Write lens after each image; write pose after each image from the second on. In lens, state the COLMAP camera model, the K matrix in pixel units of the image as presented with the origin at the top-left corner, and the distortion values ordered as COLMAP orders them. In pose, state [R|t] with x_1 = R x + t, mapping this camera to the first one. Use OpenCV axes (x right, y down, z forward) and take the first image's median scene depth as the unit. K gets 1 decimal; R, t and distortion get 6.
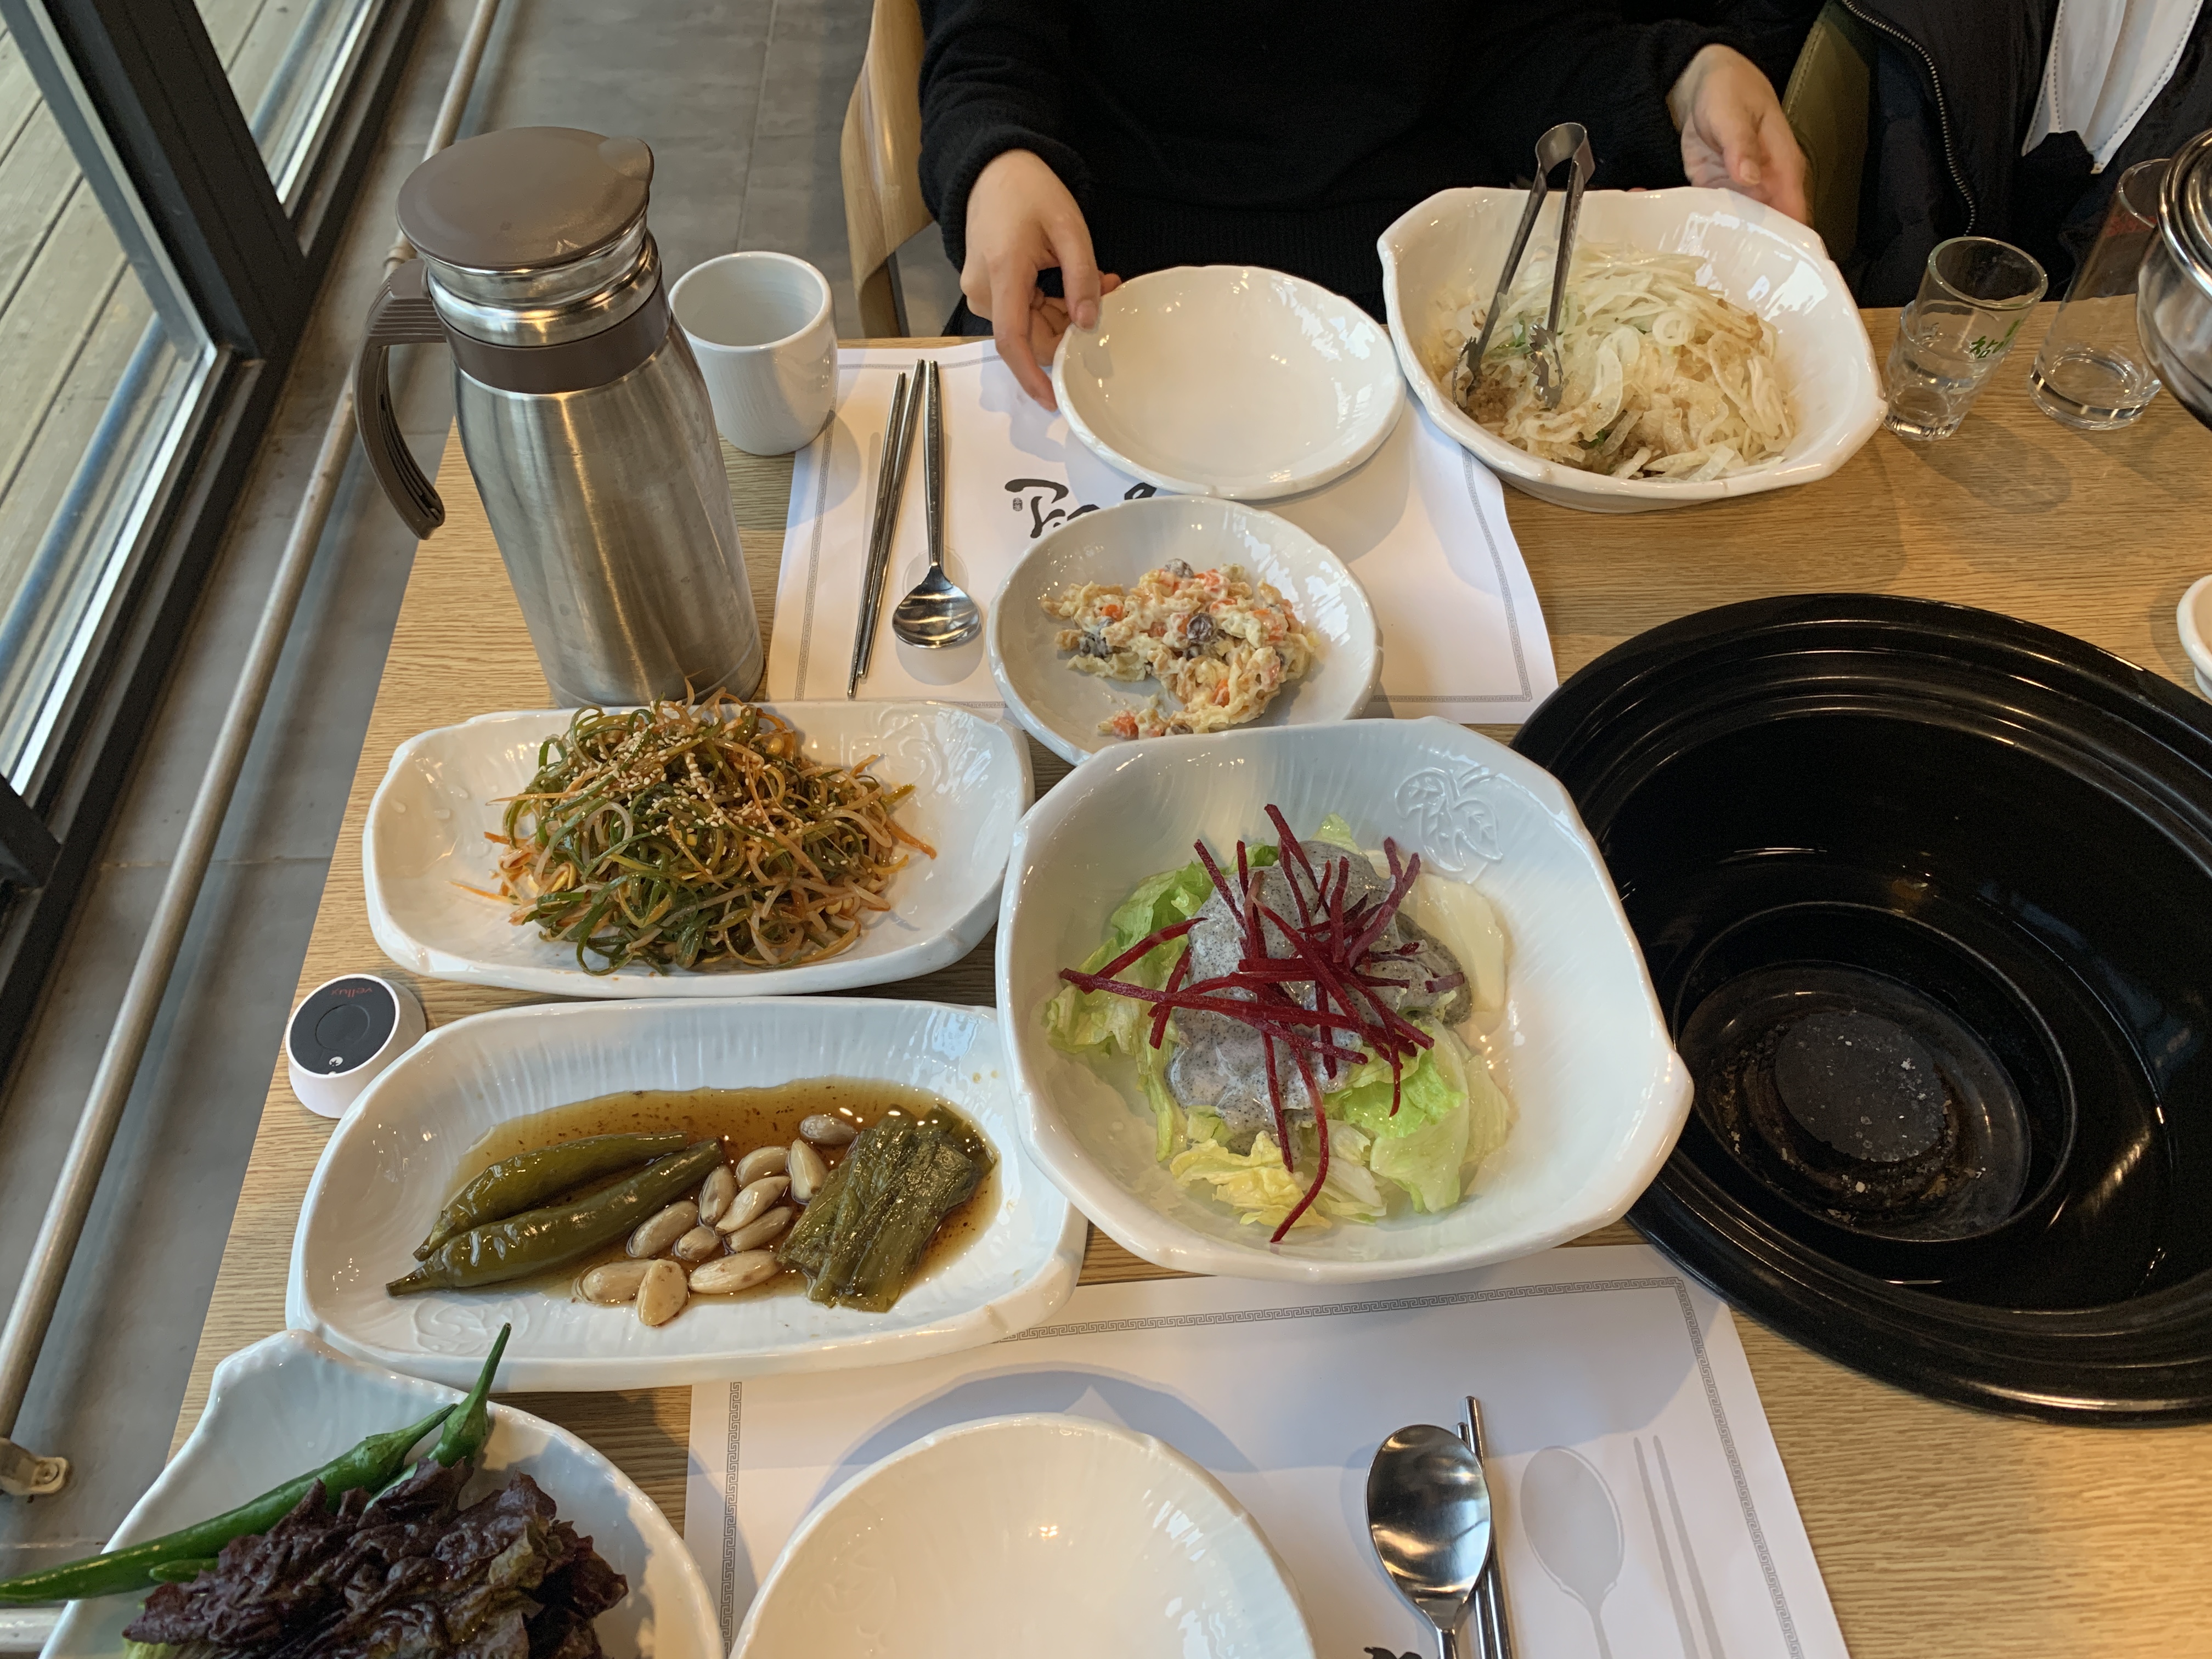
lens RADIAL K [[1742.0, 0, 1106.0], [0, 1742.0, 829.5], [0, 0, 1]] dist [0.021985, 0.002201]
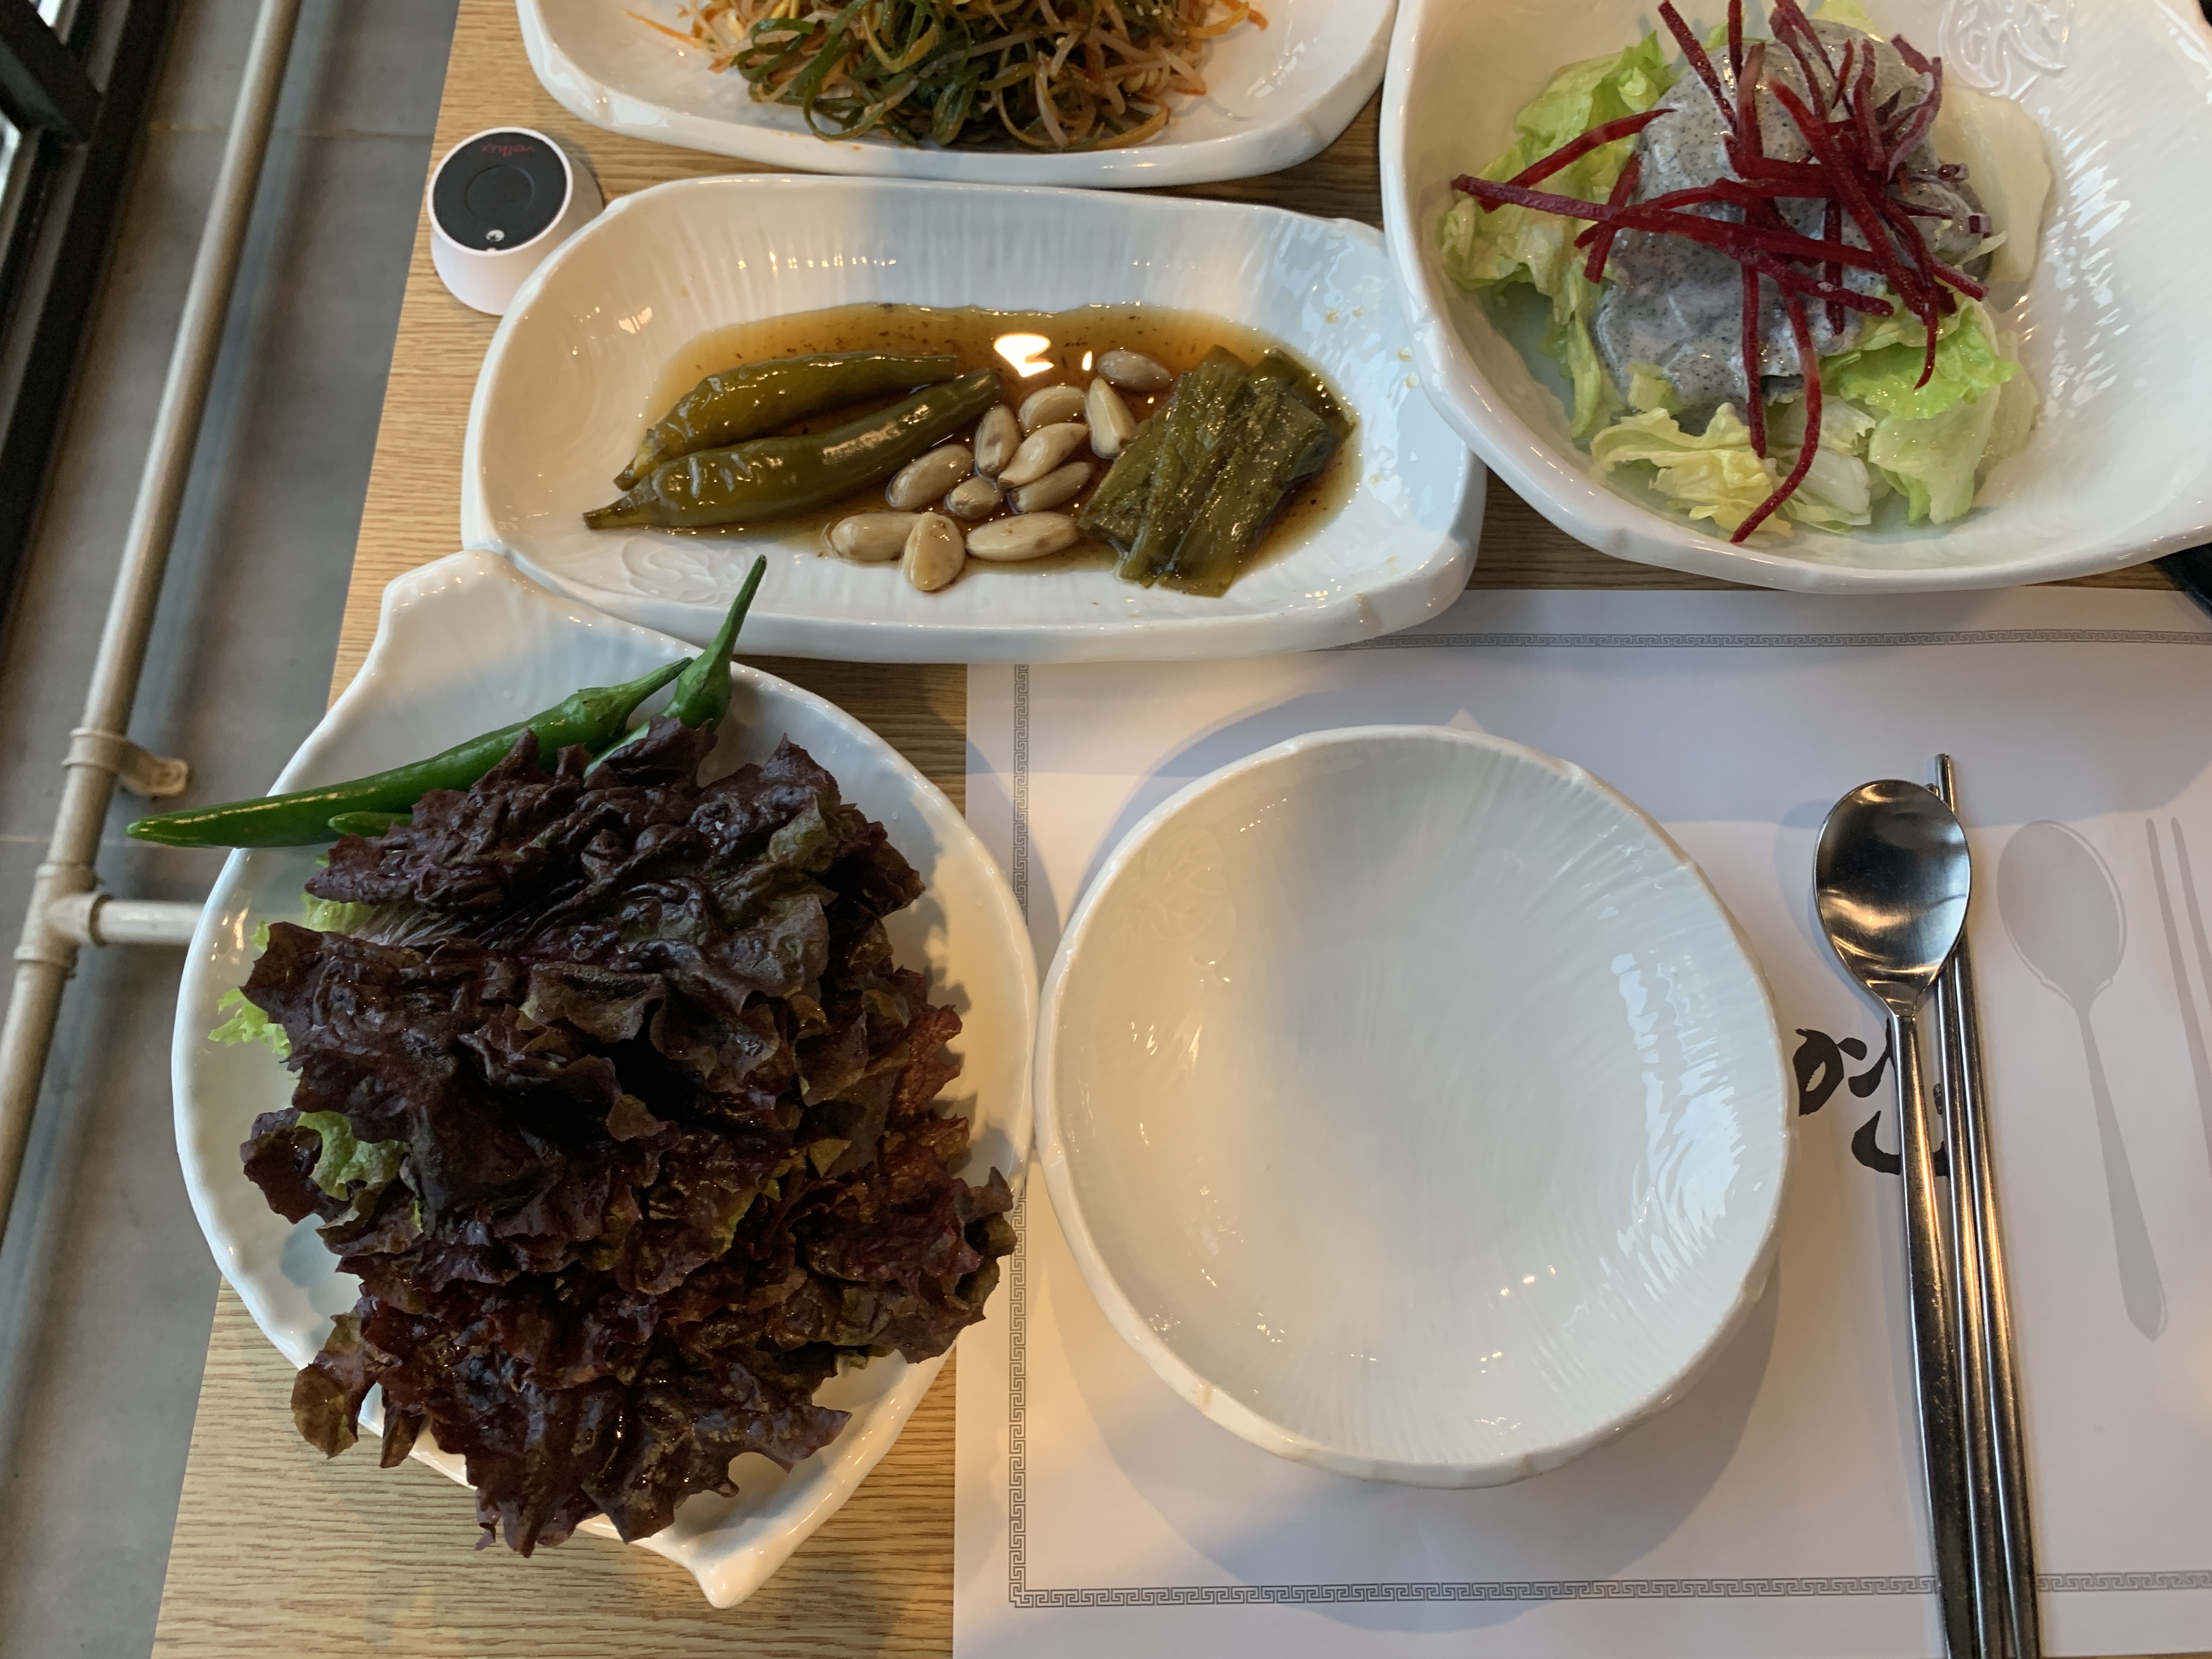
lens RADIAL K [[1709.8, 0, 1106.0], [0, 1709.8, 829.5], [0, 0, 1]] dist [0.004661, 0.000806]
pose [[0.997199, 0.074367, -0.007977, -0.160393], [-0.068281, 0.948708, 0.308693, 0.140009], [0.030524, -0.307284, 0.951128, 0.234415]]
